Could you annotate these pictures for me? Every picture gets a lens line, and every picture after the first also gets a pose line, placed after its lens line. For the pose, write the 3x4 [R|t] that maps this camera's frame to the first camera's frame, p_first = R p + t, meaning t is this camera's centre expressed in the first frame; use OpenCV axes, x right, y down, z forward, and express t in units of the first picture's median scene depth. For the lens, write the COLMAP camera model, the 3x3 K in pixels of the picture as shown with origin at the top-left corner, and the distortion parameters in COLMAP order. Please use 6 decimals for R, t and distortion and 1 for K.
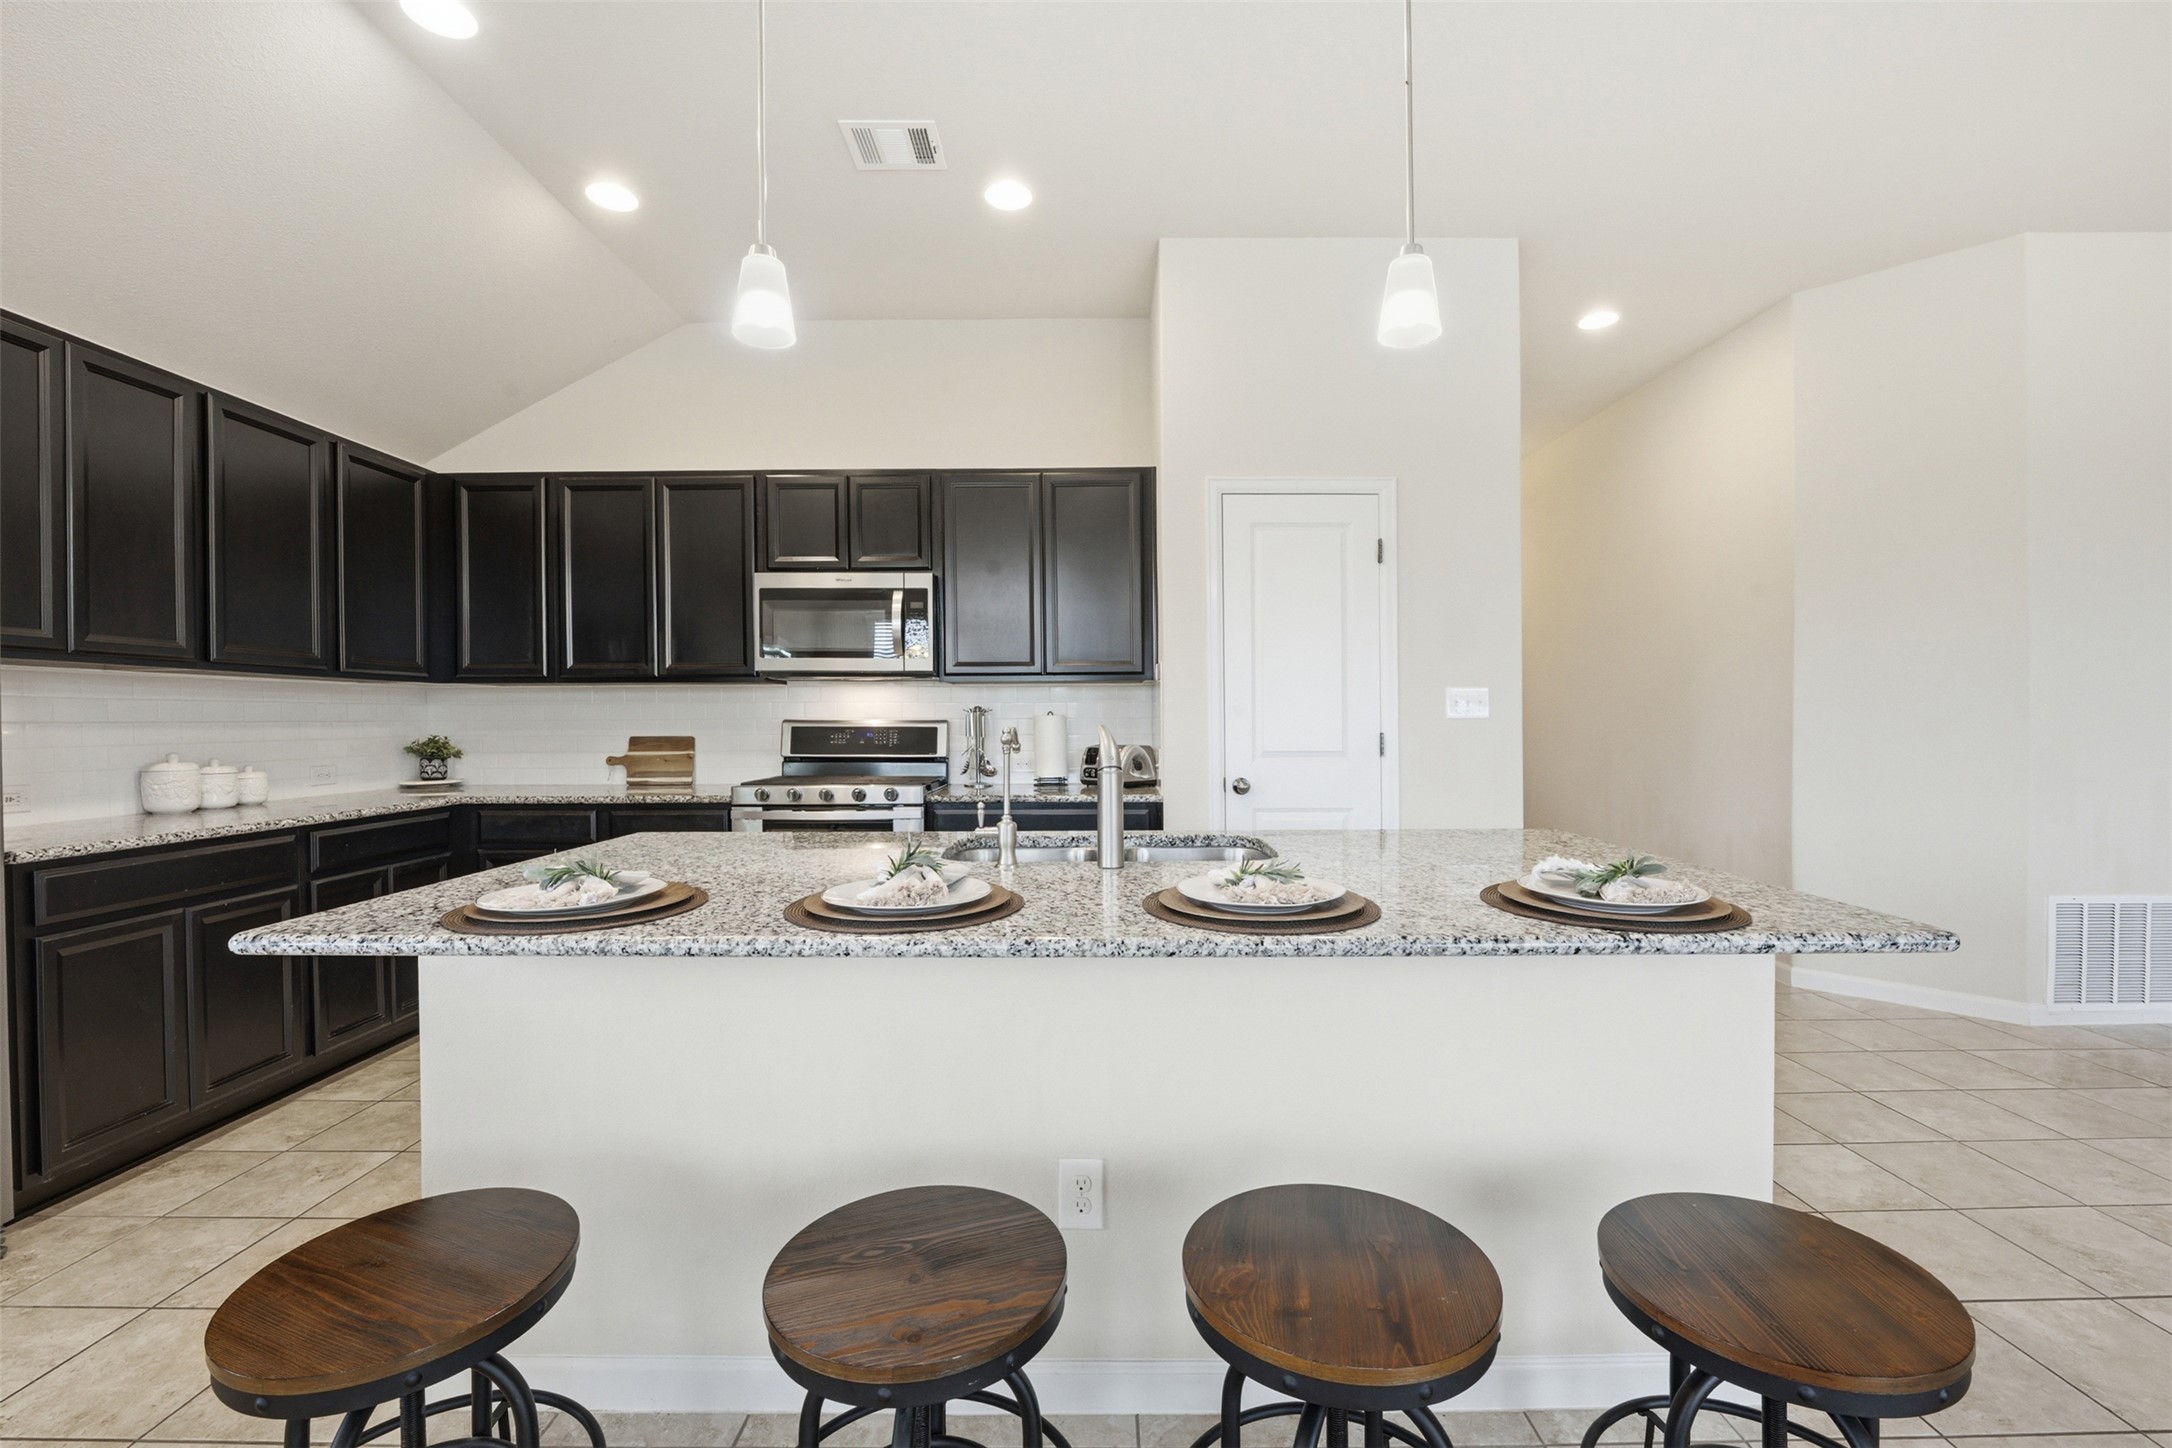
lens RADIAL K [[906.8, 0, 1102.3], [0, 906.8, 720.8], [0, 0, 1]] dist [-0.009554, 0.001929]
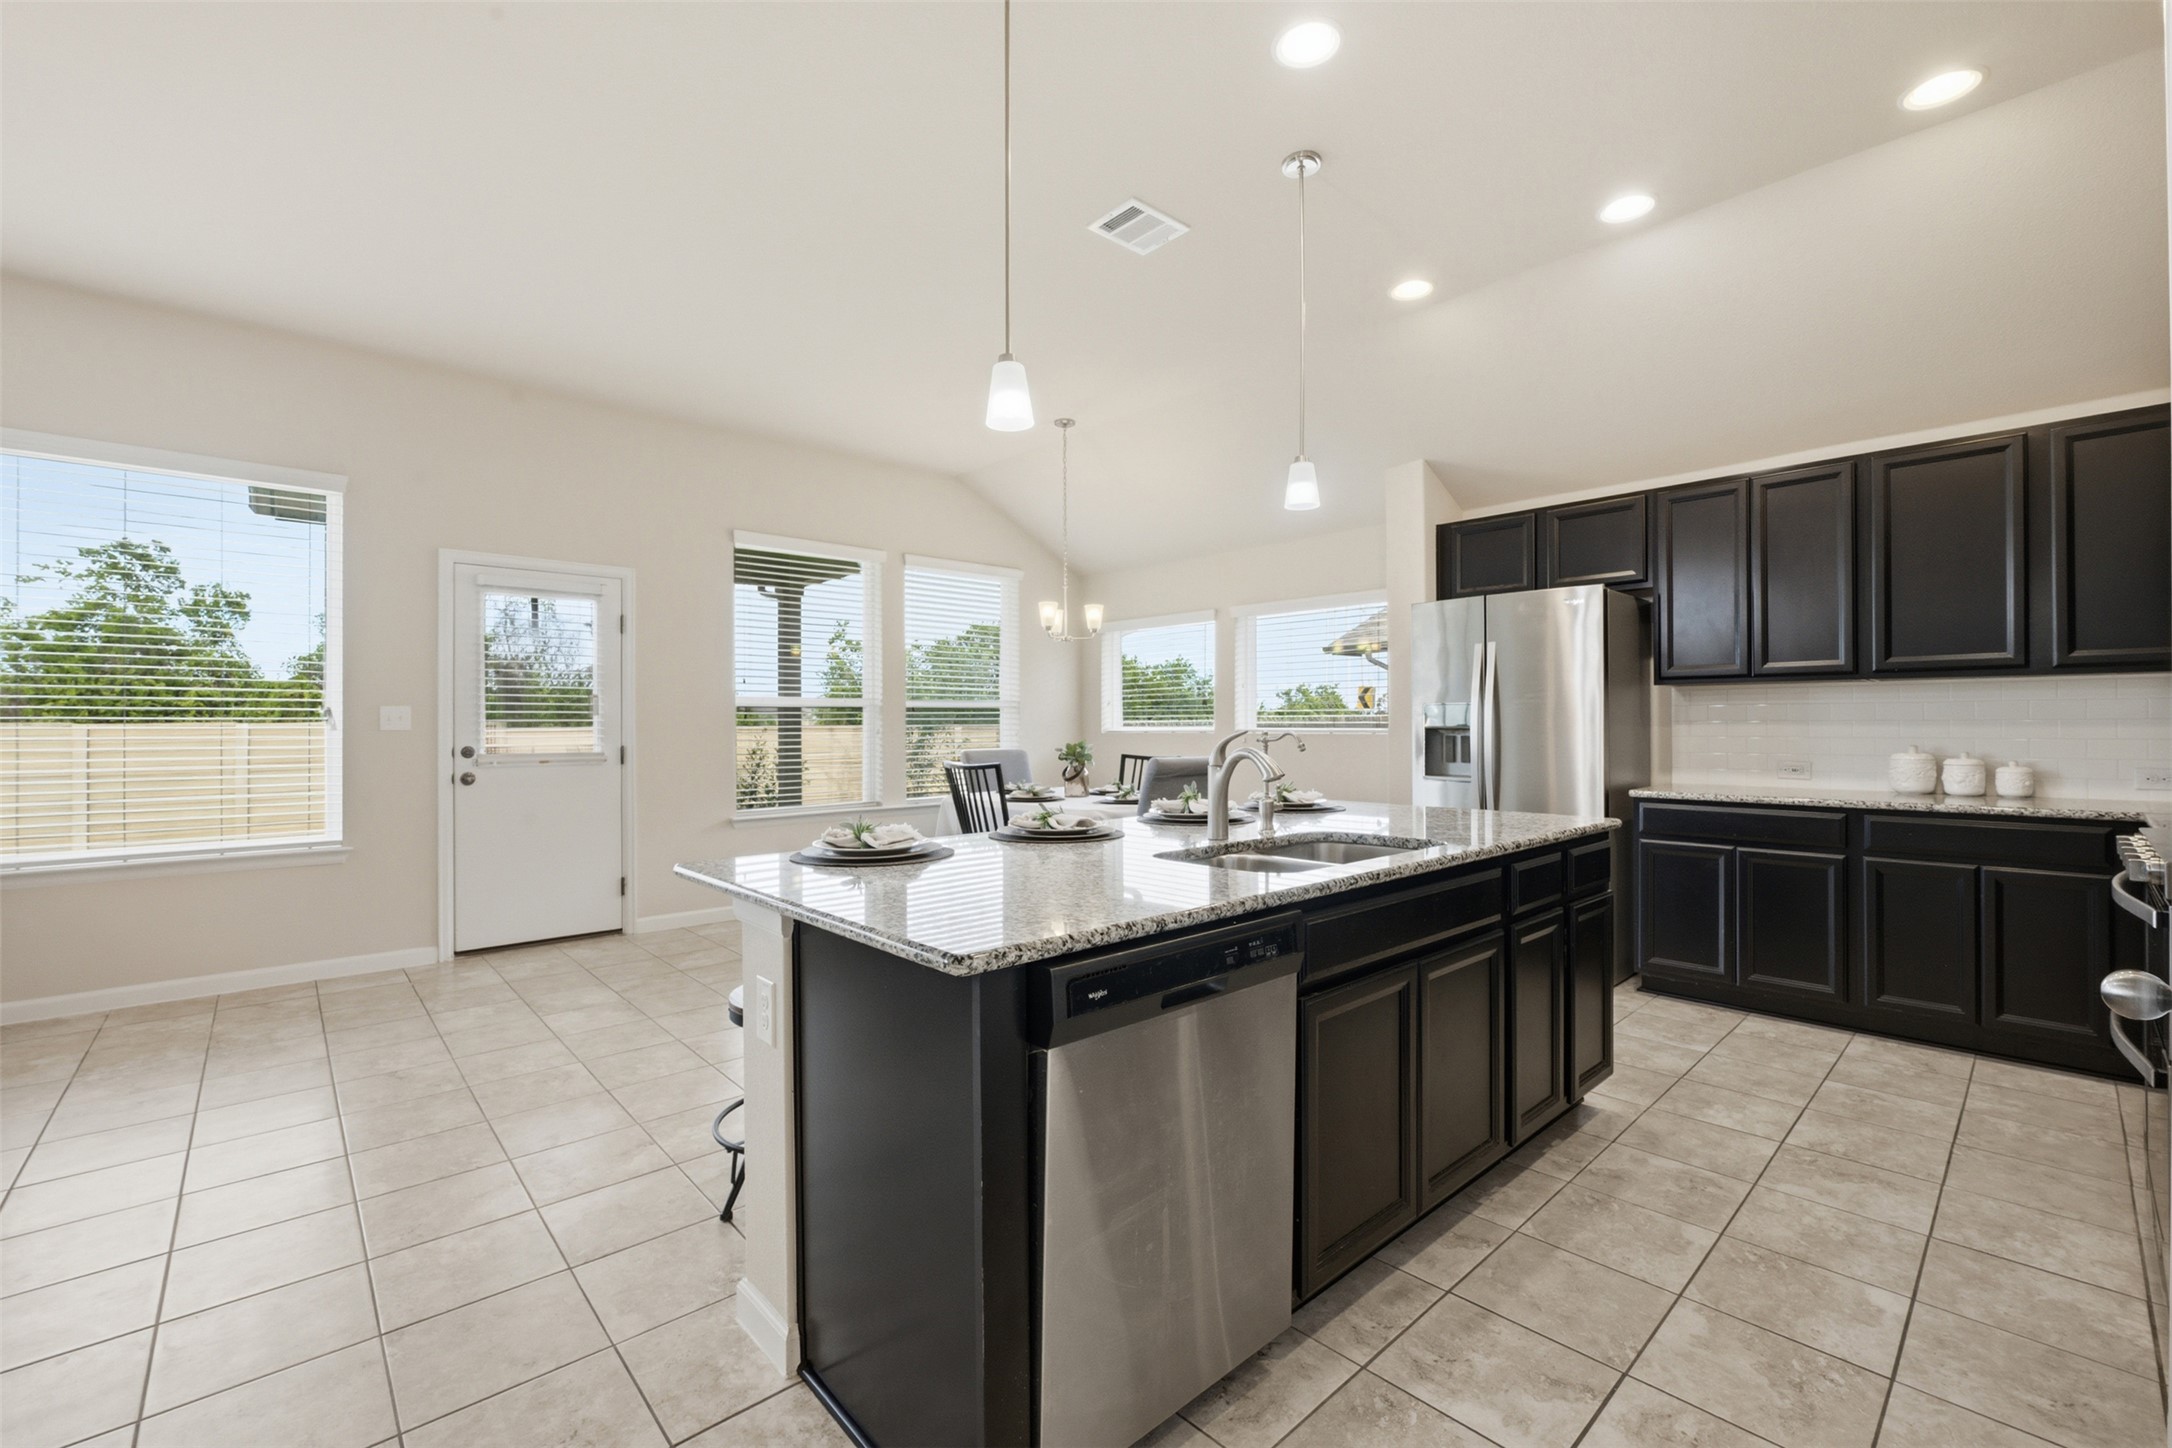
lens RADIAL K [[906.8, 0, 1084.8], [0, 906.8, 725.5], [0, 0, 1]] dist [-0.009554, 0.001929]
pose [[-0.738816, 0.007343, -0.673867, 0.495233], [0.003399, 0.999969, 0.007170, -0.003901], [0.673899, 0.003007, -0.738817, 0.883446]]
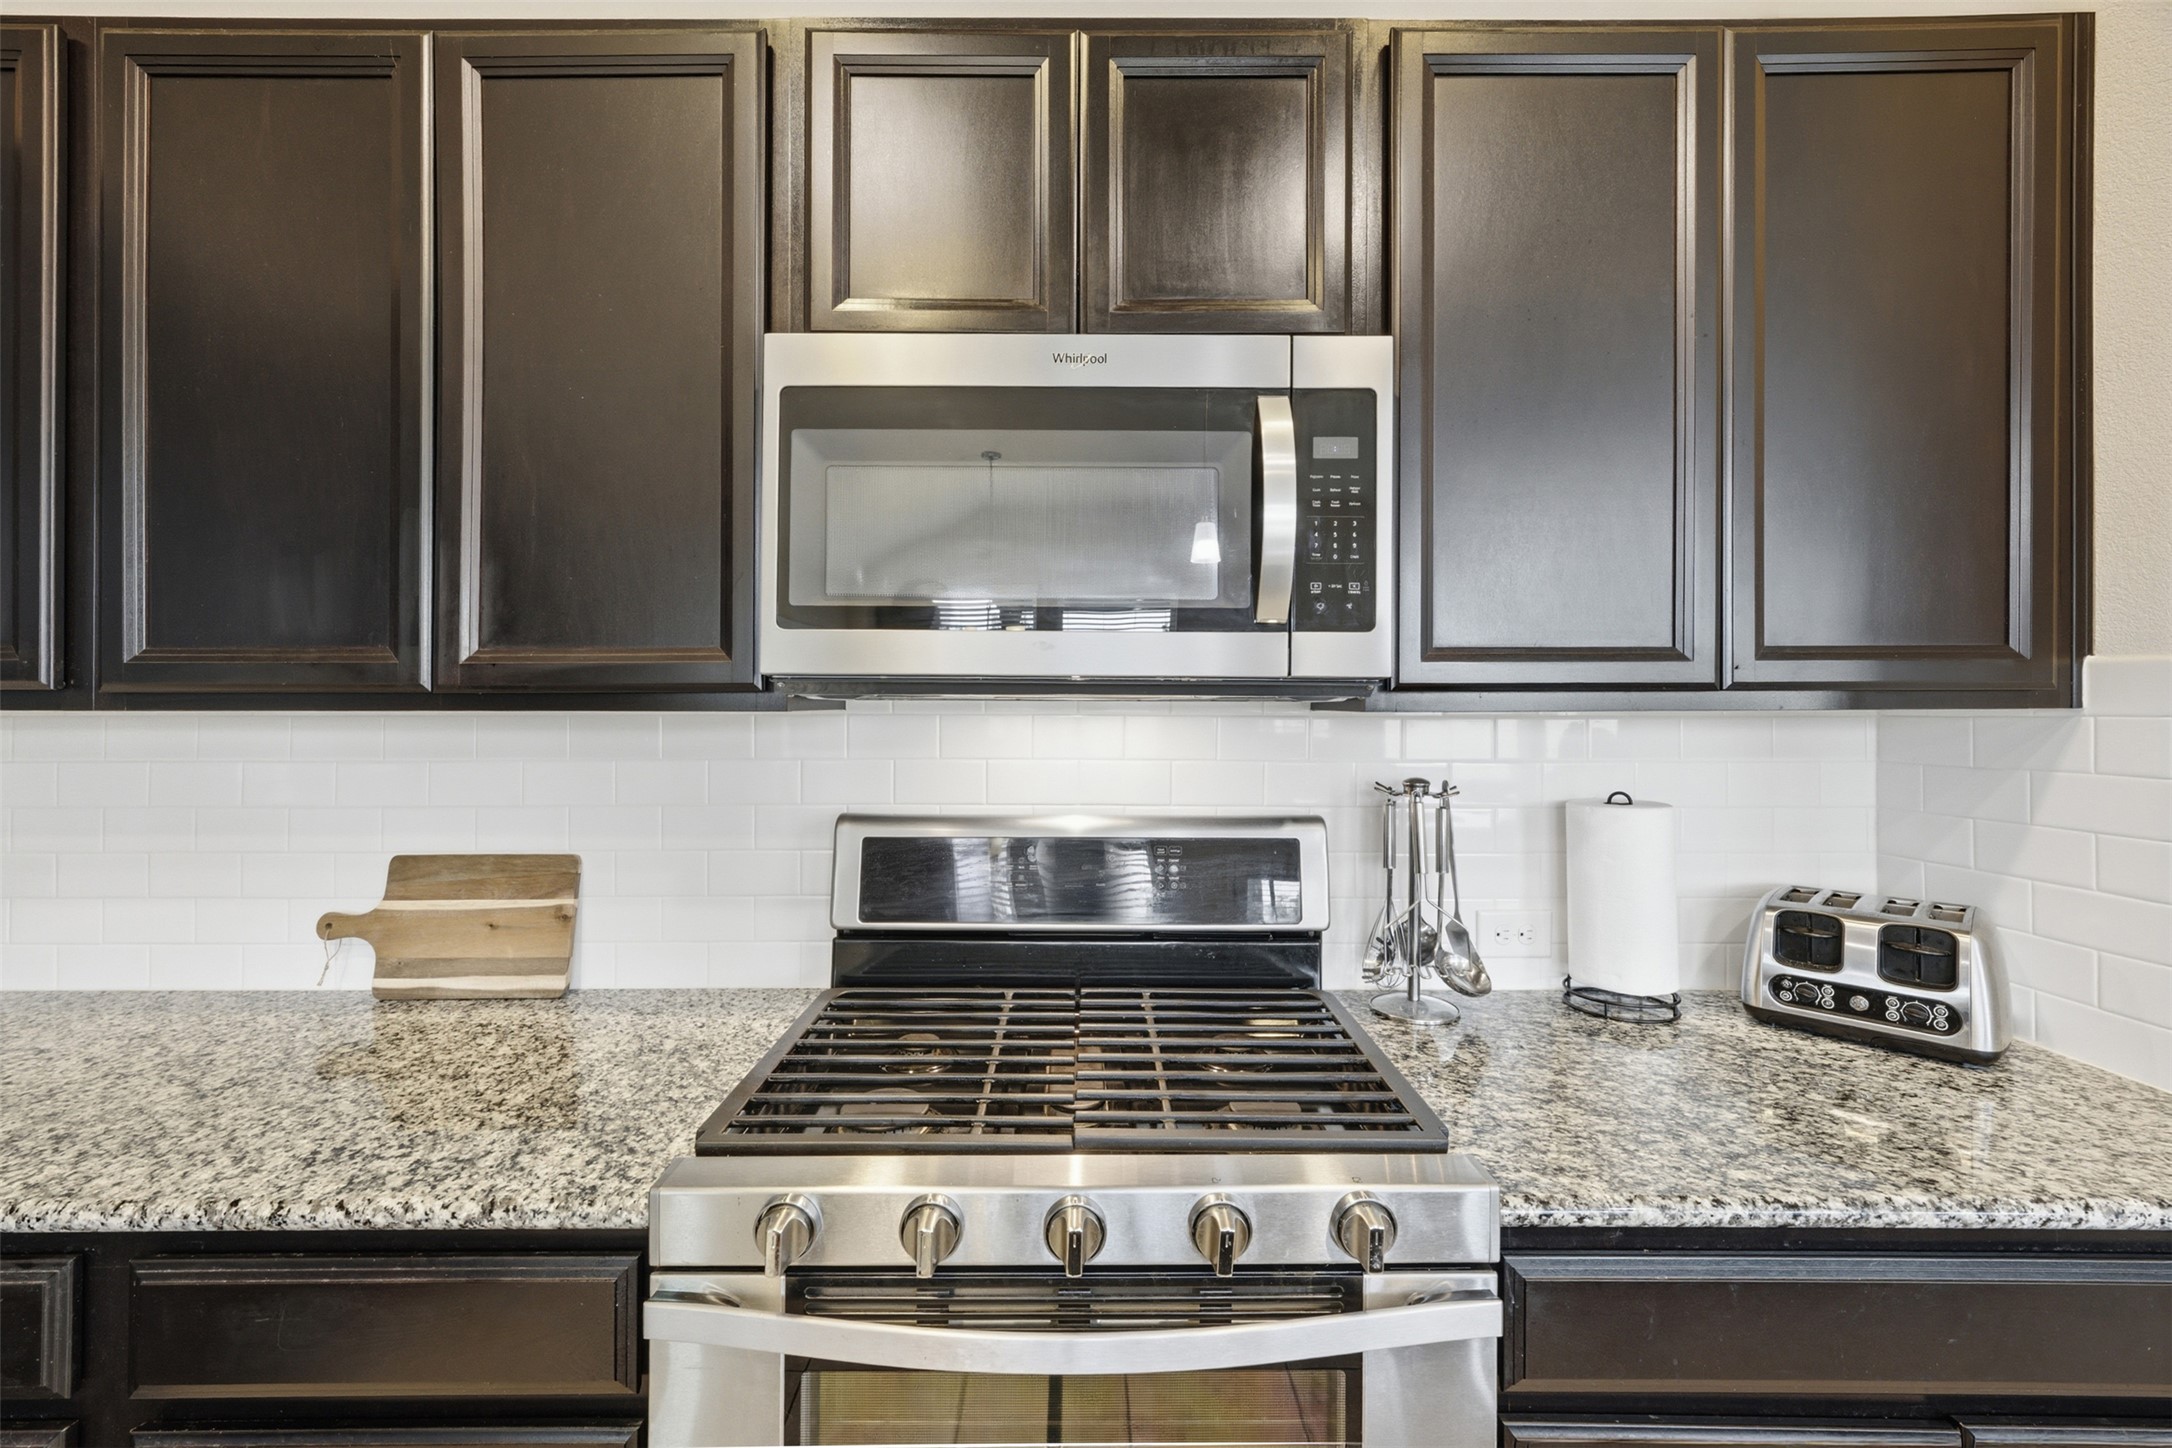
lens RADIAL K [[906.8, 0, 1118.4], [0, 906.8, 706.1], [0, 0, 1]] dist [-0.009554, 0.001929]
pose [[0.999144, 0.004148, 0.041164, -0.276308], [-0.003831, 0.999963, -0.007753, -0.042289], [-0.041195, 0.007589, 0.999122, 0.693141]]
